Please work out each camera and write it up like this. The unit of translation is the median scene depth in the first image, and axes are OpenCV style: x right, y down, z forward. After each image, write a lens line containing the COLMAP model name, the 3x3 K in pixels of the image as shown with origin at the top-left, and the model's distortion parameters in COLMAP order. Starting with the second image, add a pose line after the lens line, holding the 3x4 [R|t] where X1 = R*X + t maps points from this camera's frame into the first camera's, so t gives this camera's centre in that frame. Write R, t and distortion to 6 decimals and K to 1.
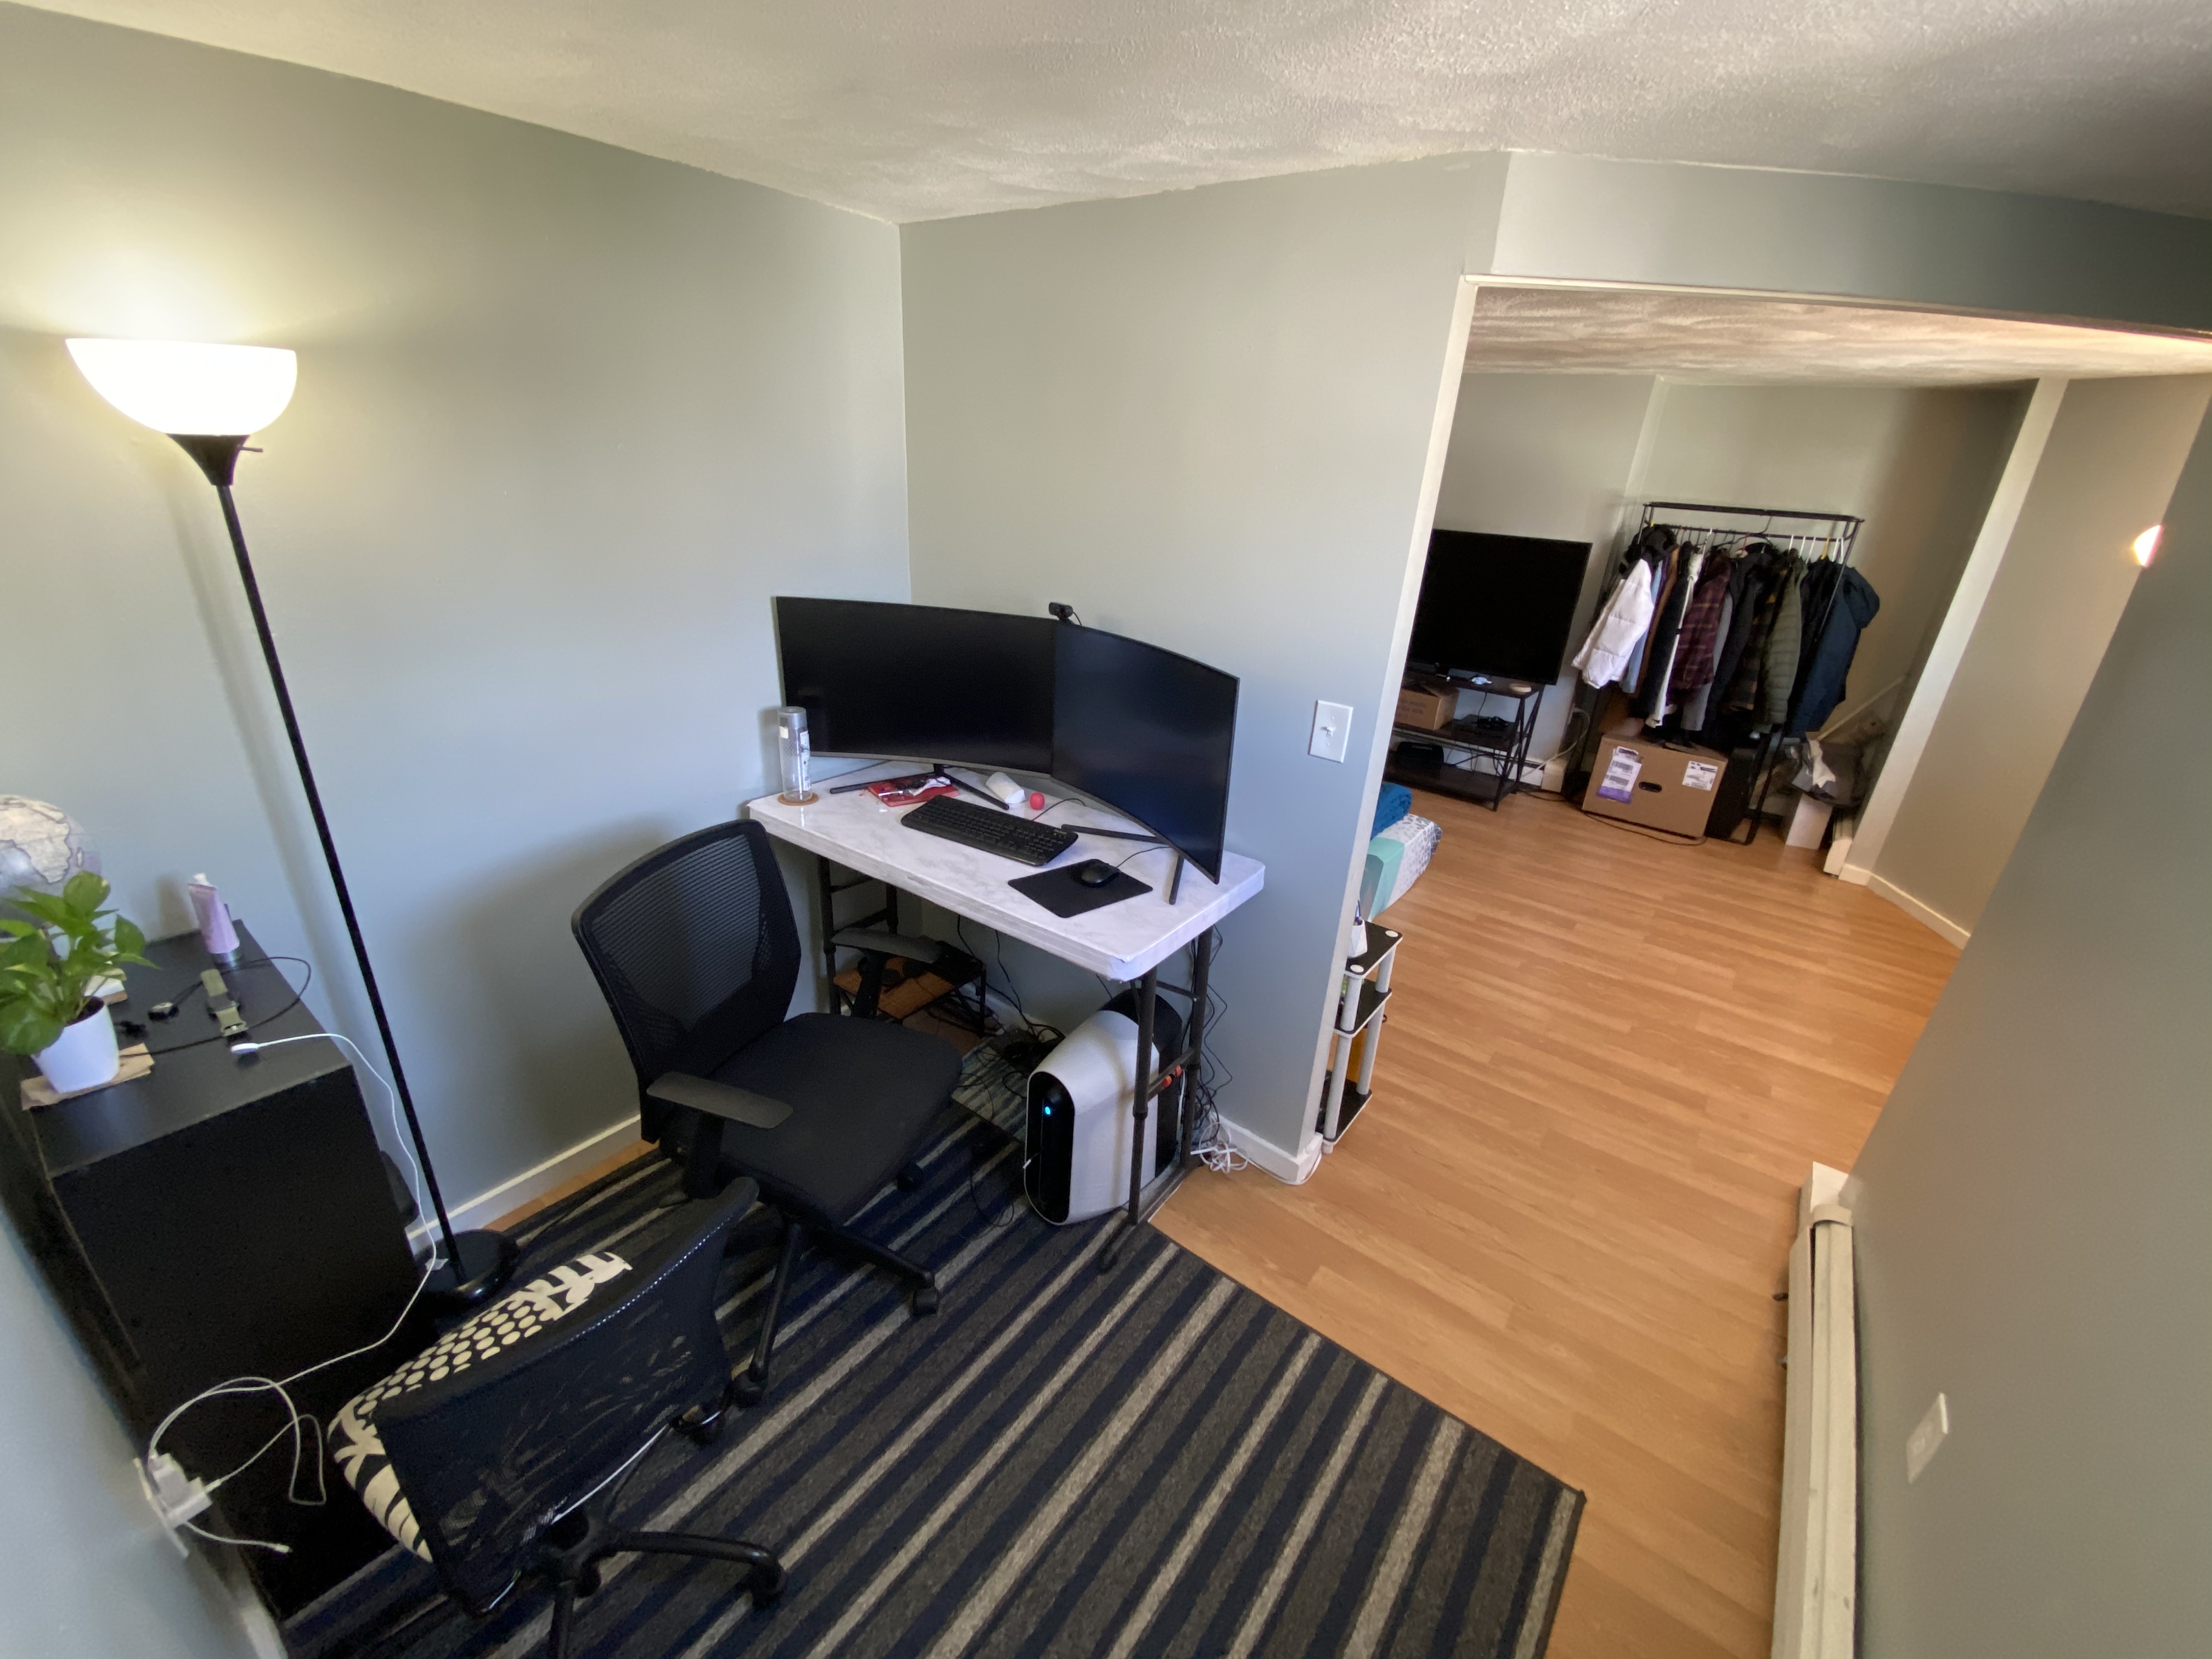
lens RADIAL K [[907.2, 0, 1100.3], [0, 907.2, 828.5], [0, 0, 1]] dist [0.000058, 0.000031]
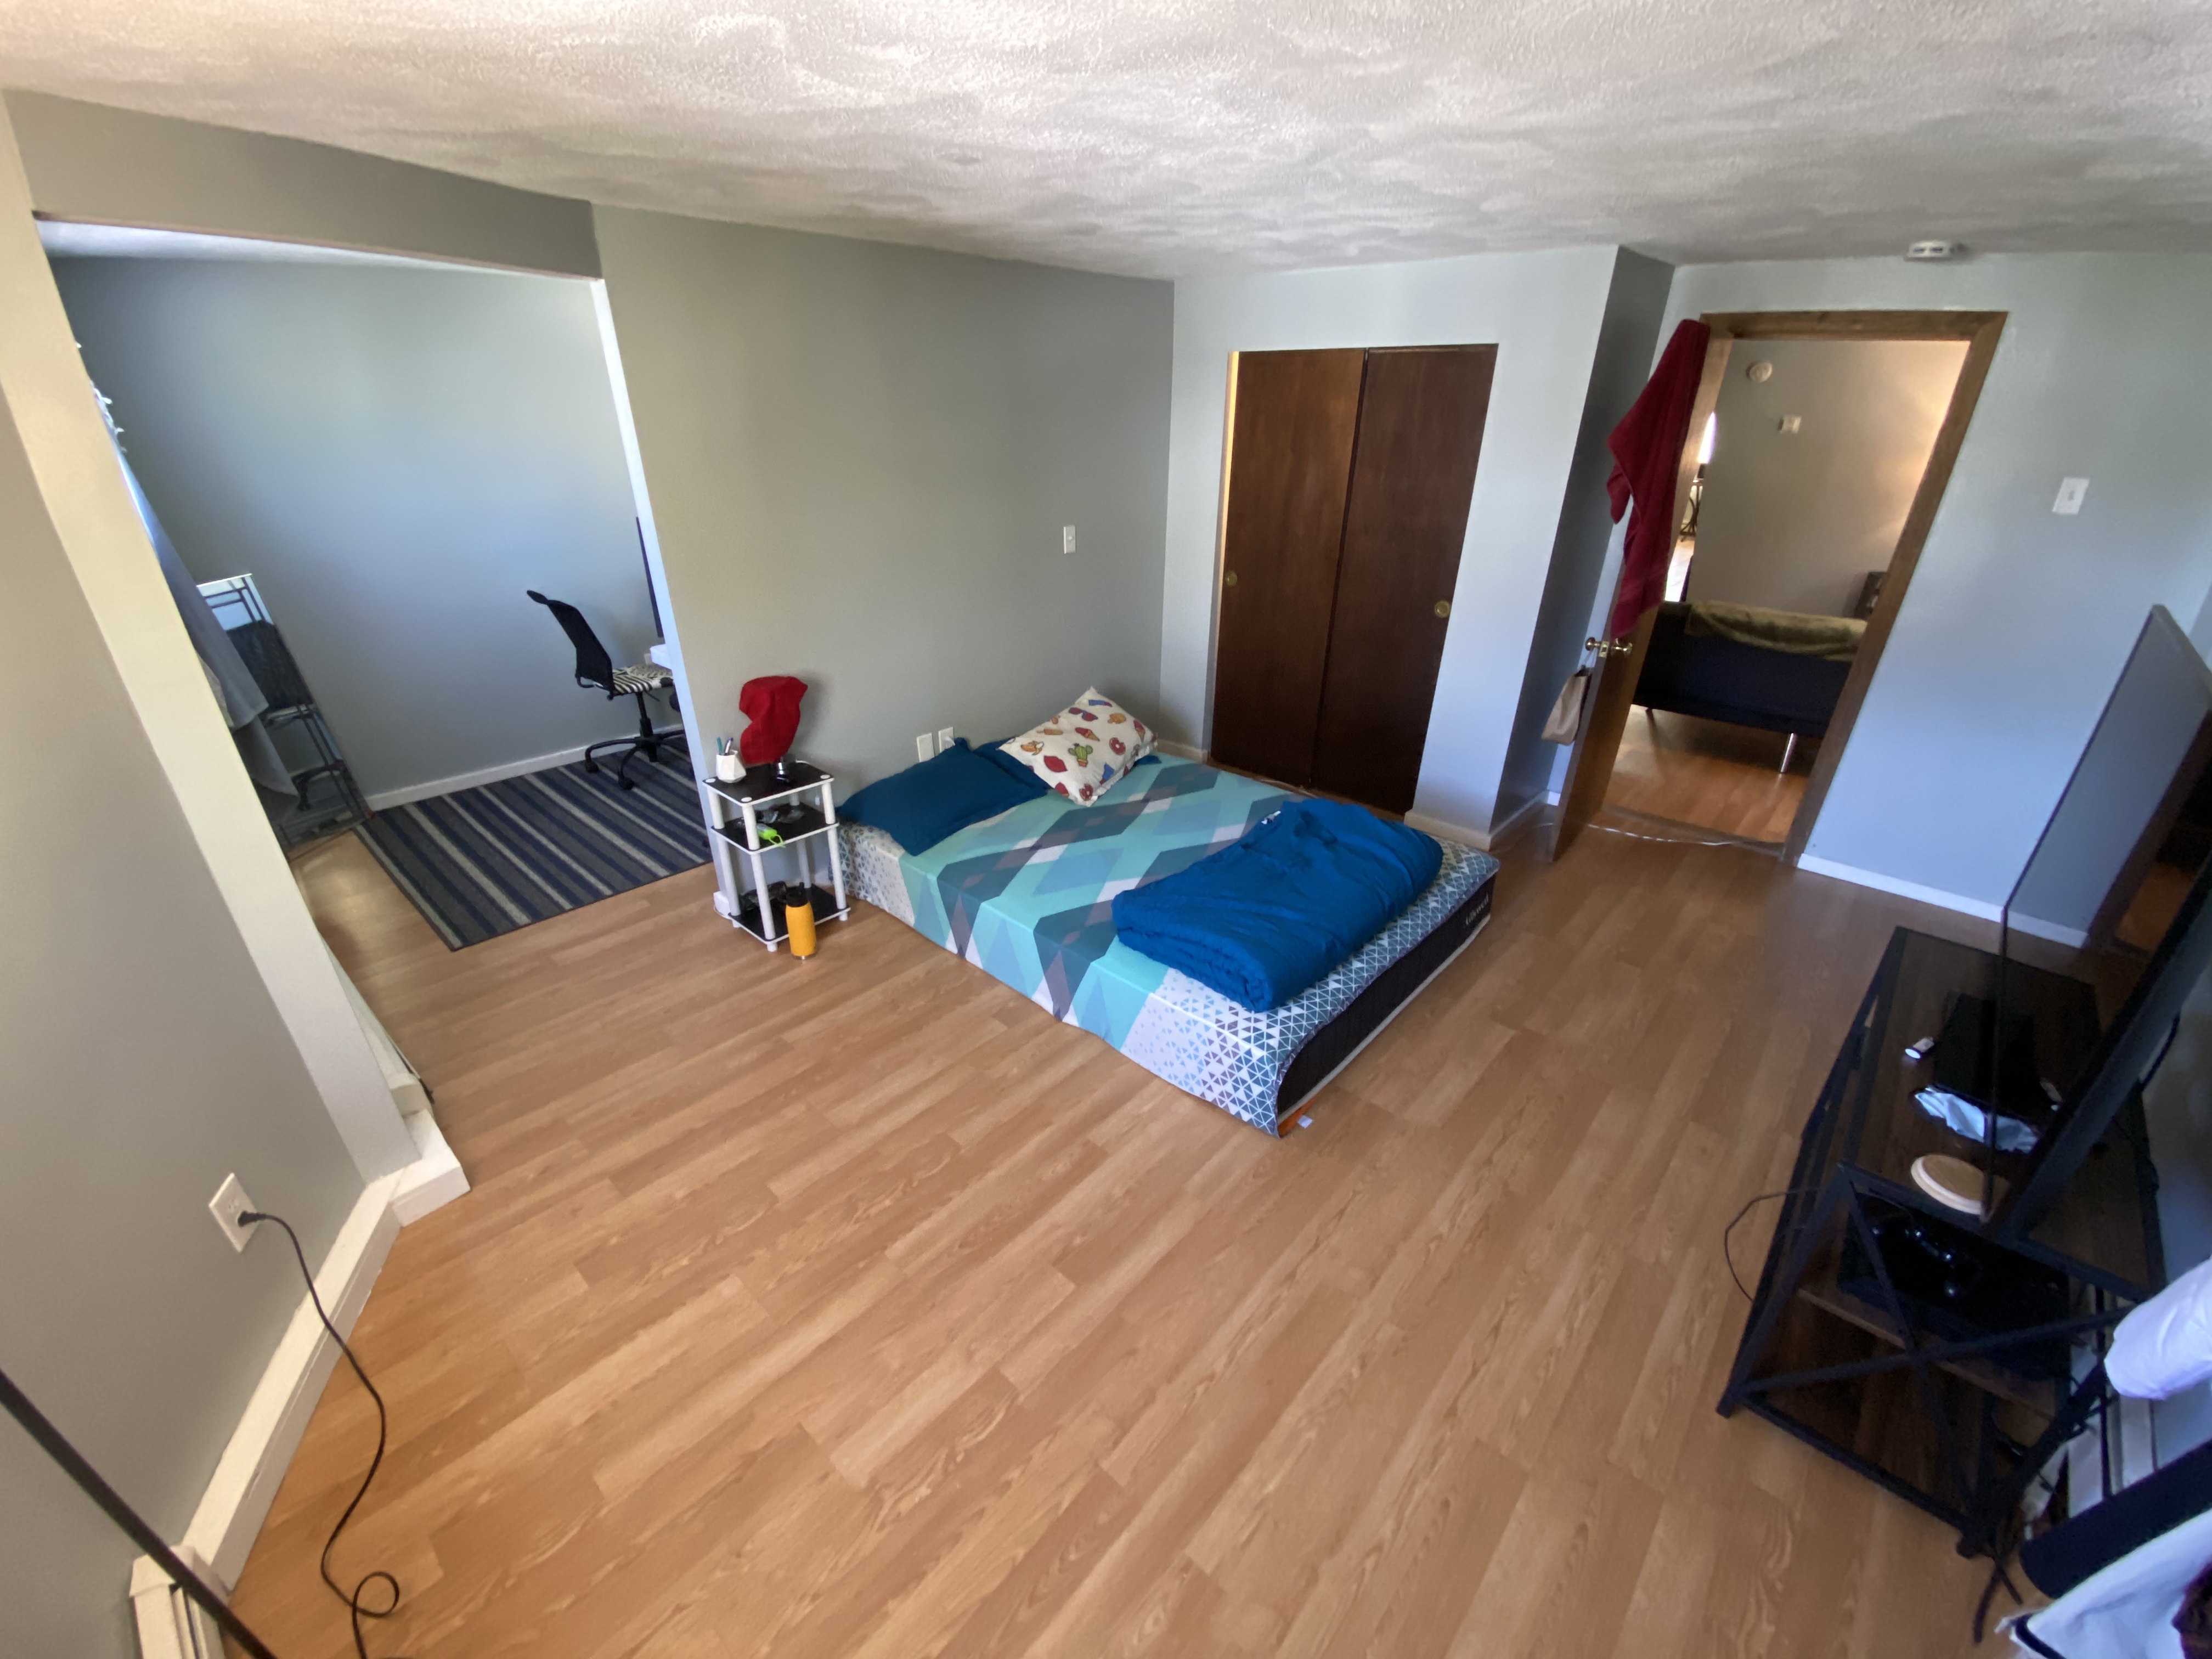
lens RADIAL K [[907.2, 0, 1102.9], [0, 907.2, 831.0], [0, 0, 1]] dist [0.000058, 0.000031]
pose [[-0.078999, 0.400224, -0.913006, 1.237782], [-0.393162, 0.829120, 0.397471, -0.452775], [0.916069, 0.390359, 0.091853, 1.190136]]
